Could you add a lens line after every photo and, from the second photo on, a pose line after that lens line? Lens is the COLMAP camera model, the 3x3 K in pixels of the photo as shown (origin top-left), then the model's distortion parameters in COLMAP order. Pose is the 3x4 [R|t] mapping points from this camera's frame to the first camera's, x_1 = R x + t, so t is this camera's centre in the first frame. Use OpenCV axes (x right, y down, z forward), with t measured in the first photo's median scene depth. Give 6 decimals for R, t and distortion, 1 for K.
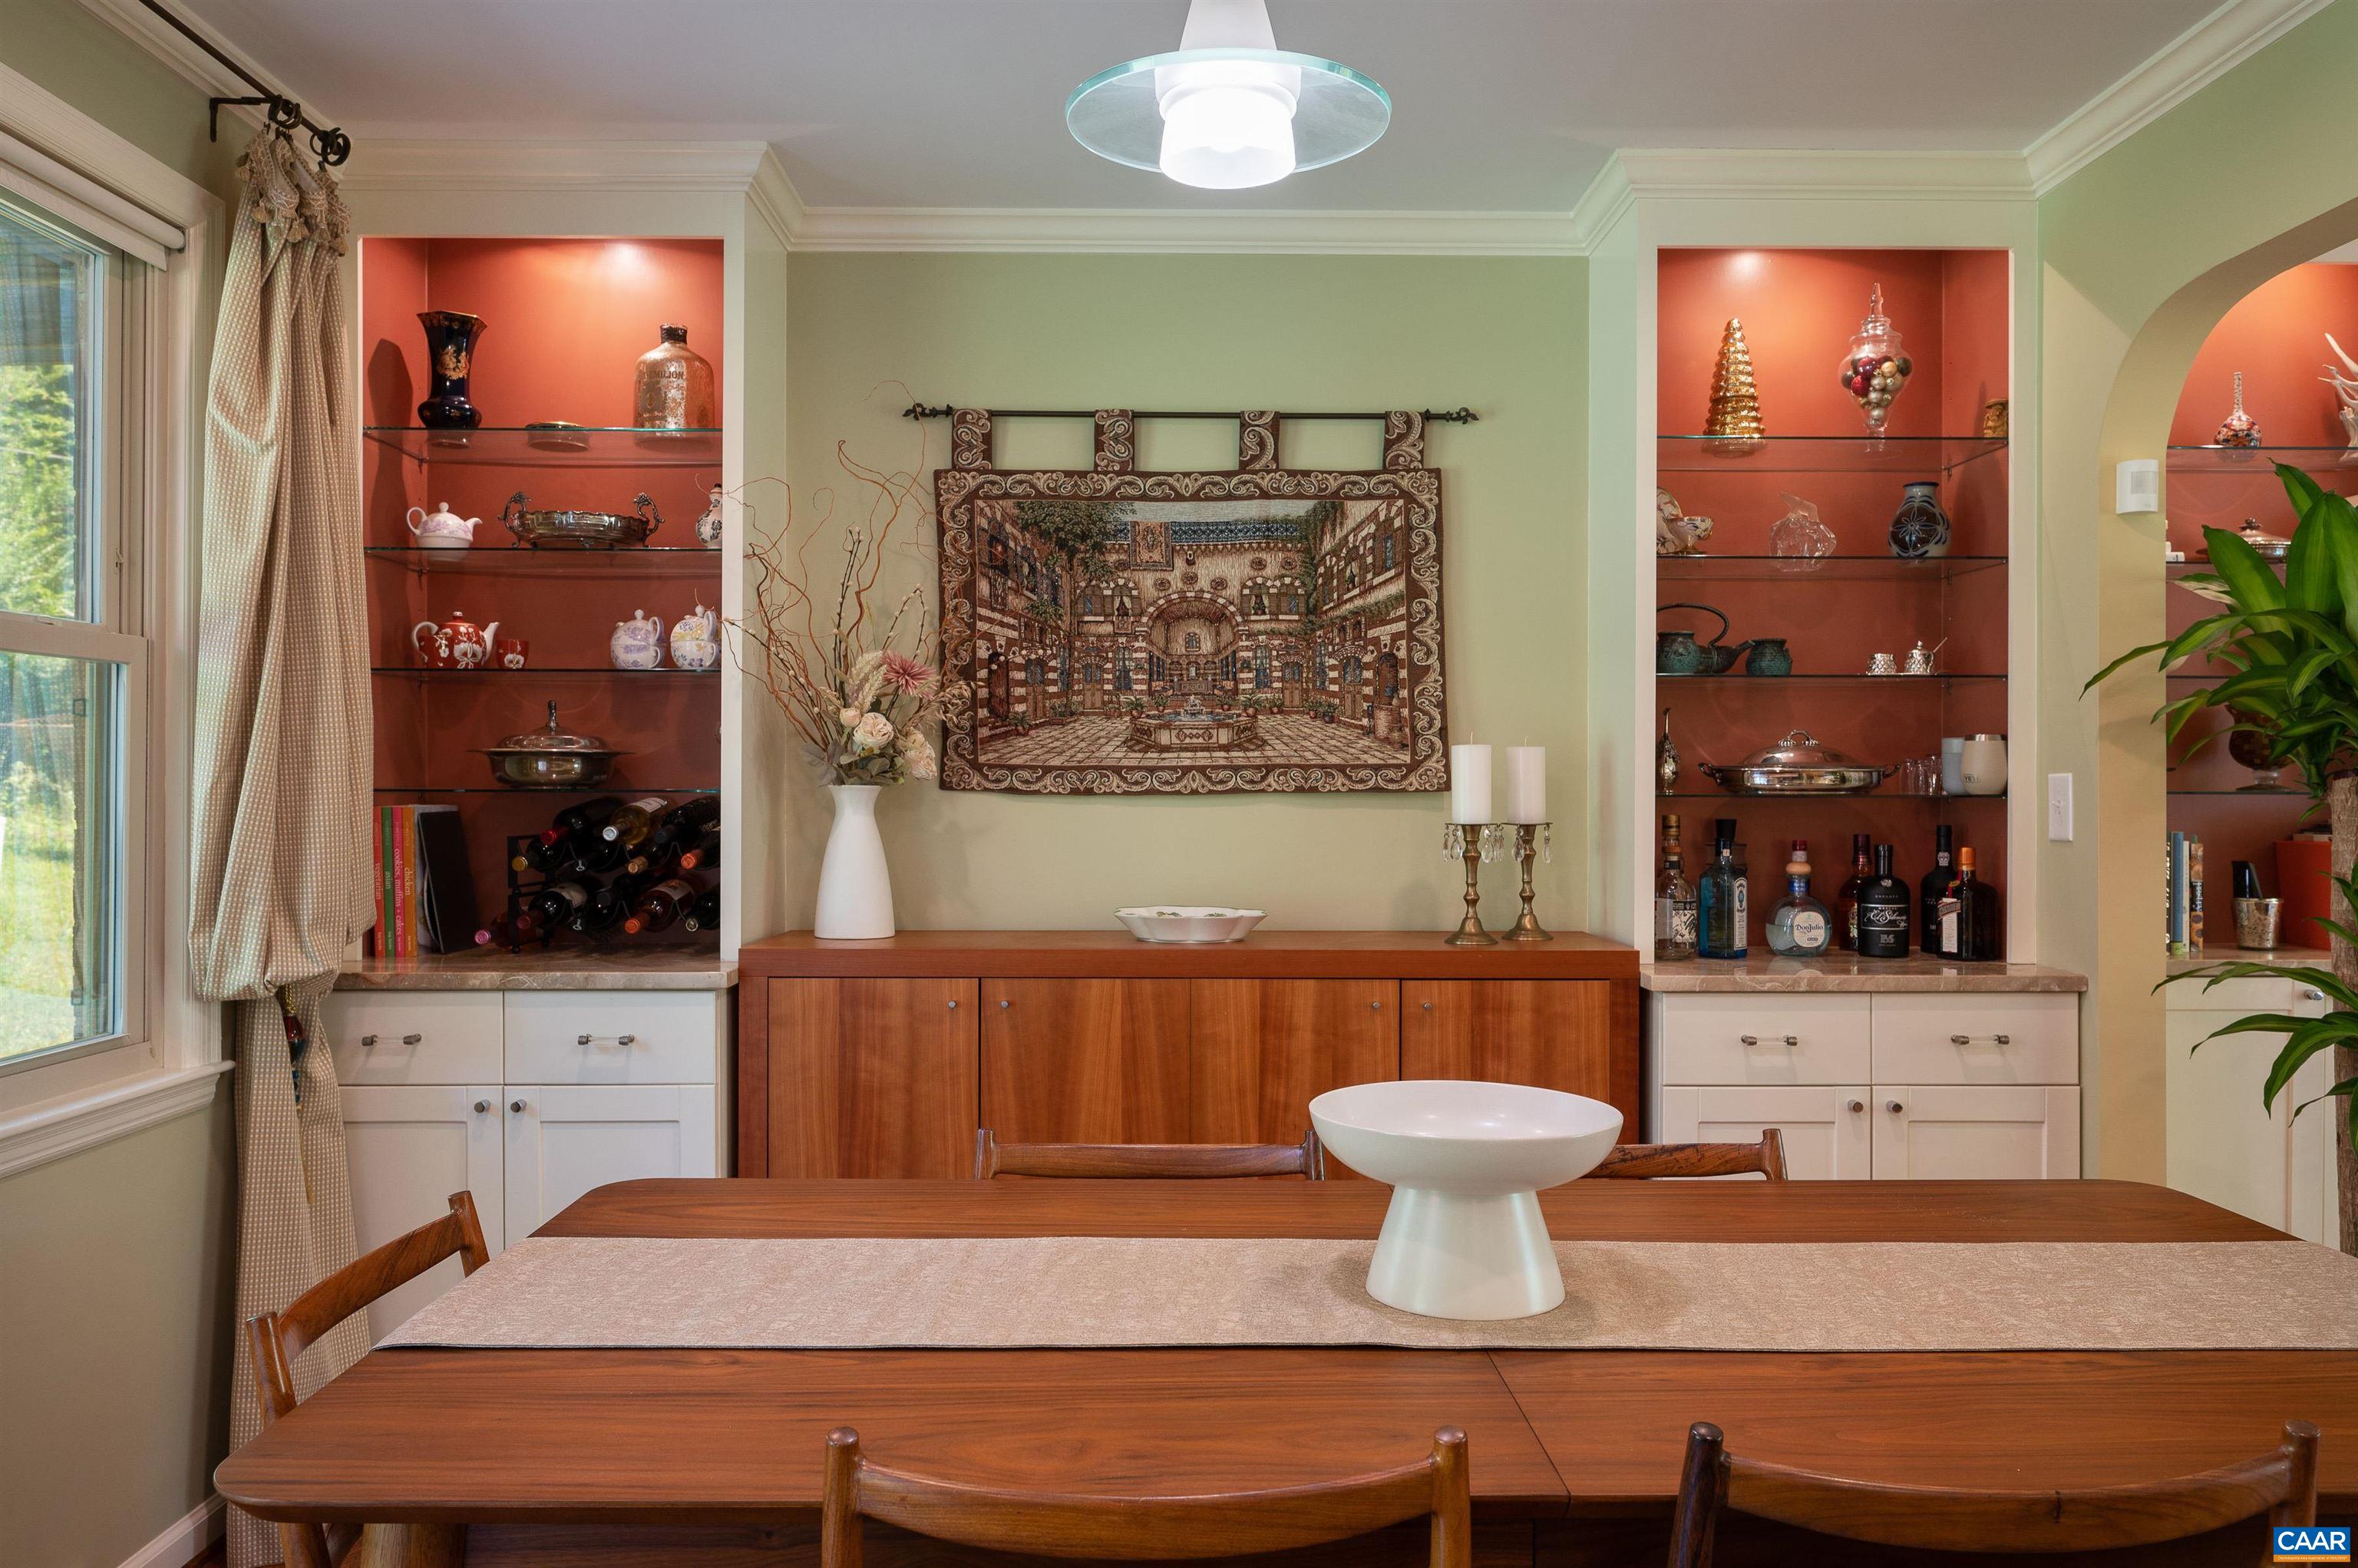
lens RADIAL K [[1725.5, 0, 1178.6], [0, 1725.5, 784.3], [0, 0, 1]] dist [0.001826, -0.000848]
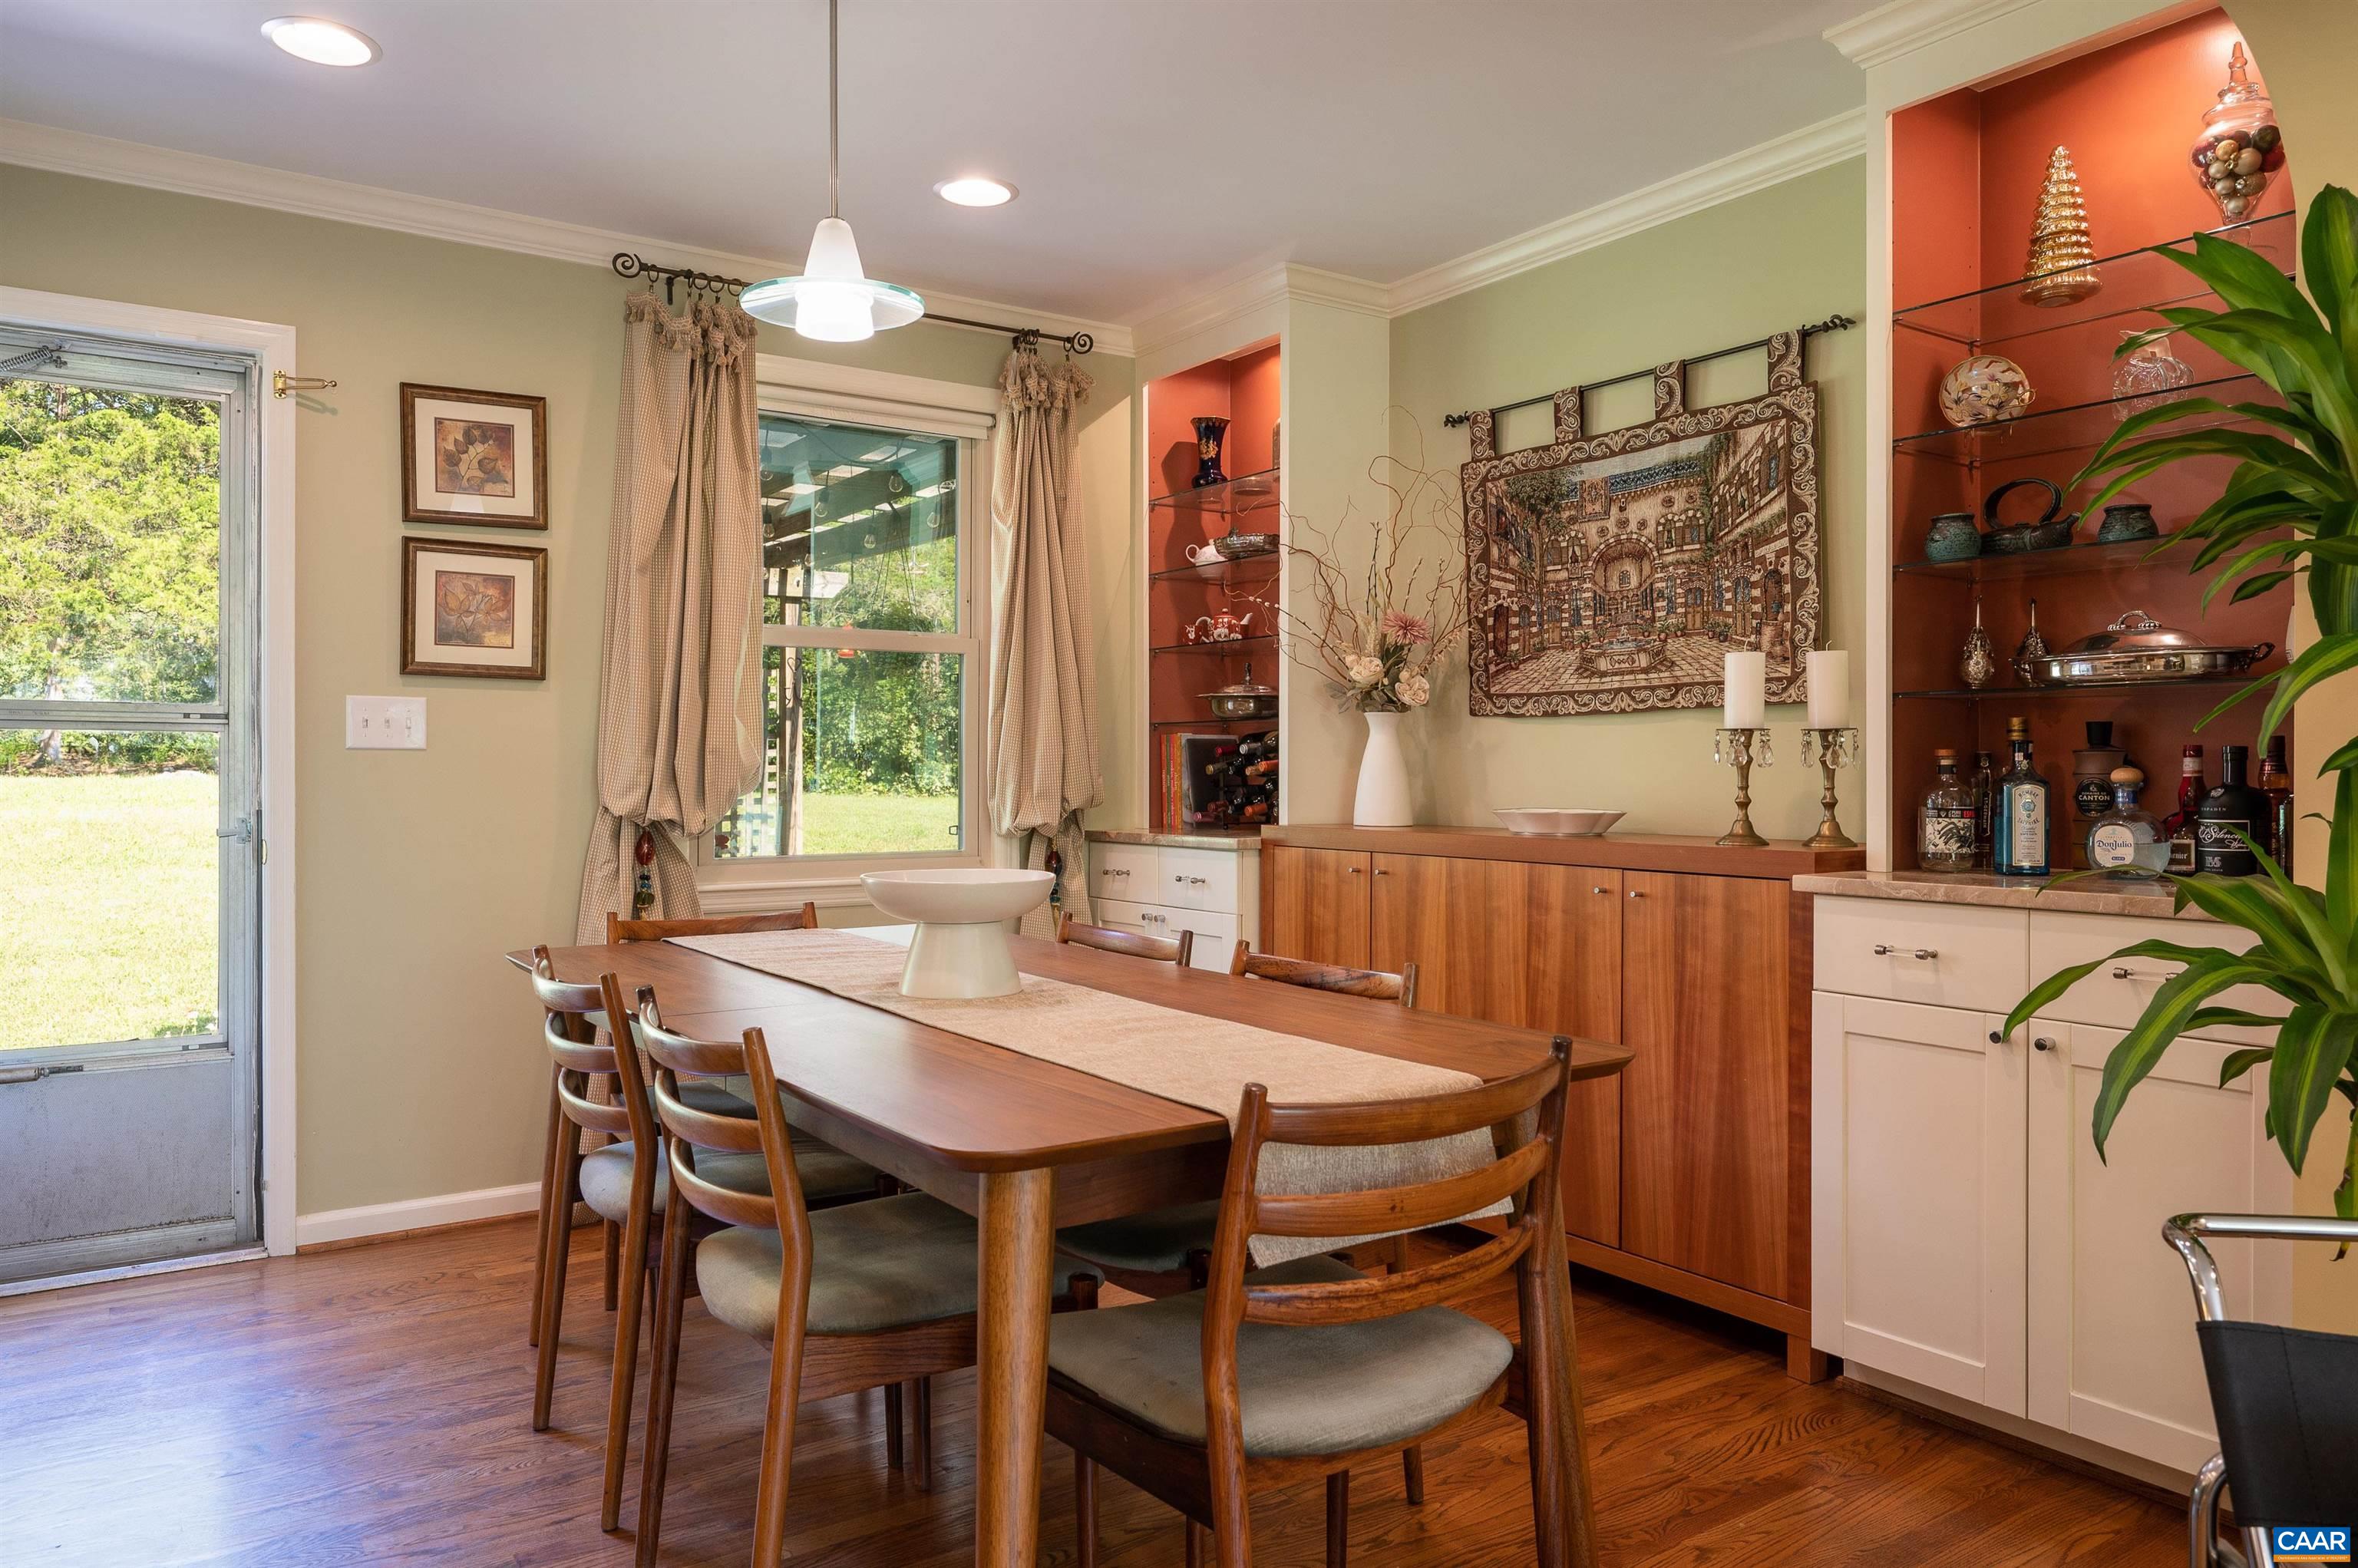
lens RADIAL K [[1570.3, 0, 1179.5], [0, 1570.3, 776.7], [0, 0, 1]] dist [0.000932, 0.001034]
pose [[0.556601, 0.002172, -0.830777, 0.705070], [-0.000005, 0.999997, 0.002611, 0.045110], [0.830780, -0.001450, 0.556600, 0.182130]]
